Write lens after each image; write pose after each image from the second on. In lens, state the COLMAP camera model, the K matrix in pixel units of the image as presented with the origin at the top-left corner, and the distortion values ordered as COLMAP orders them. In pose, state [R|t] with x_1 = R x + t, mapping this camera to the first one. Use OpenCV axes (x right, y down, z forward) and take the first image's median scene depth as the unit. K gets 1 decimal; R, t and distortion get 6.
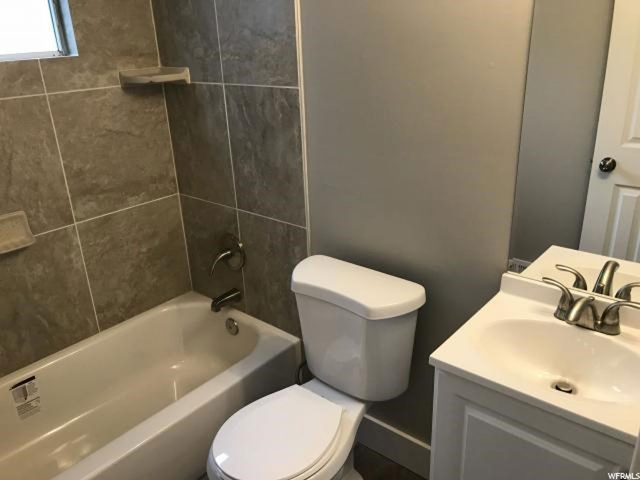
lens RADIAL K [[521.9, 0, 317.1], [0, 521.9, 240.9], [0, 0, 1]] dist [0.035863, -0.053894]
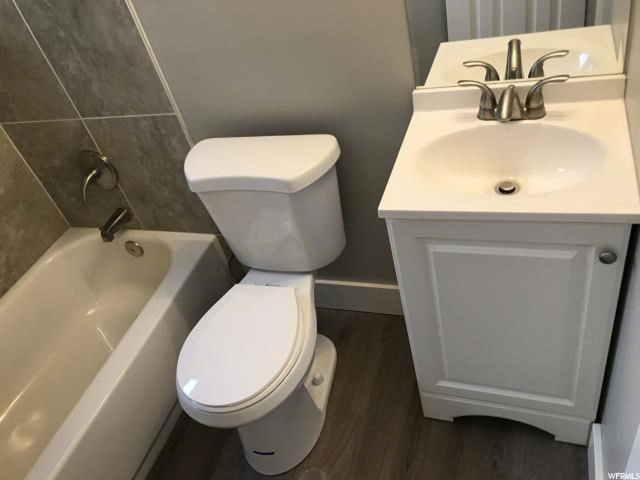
lens RADIAL K [[521.9, 0, 317.1], [0, 521.9, 240.9], [0, 0, 1]] dist [0.035863, -0.053894]
pose [[0.912139, -0.373513, 0.168790, -0.031633], [0.314554, 0.901914, 0.295986, -0.018061], [-0.262789, -0.216887, 0.940161, 0.107635]]
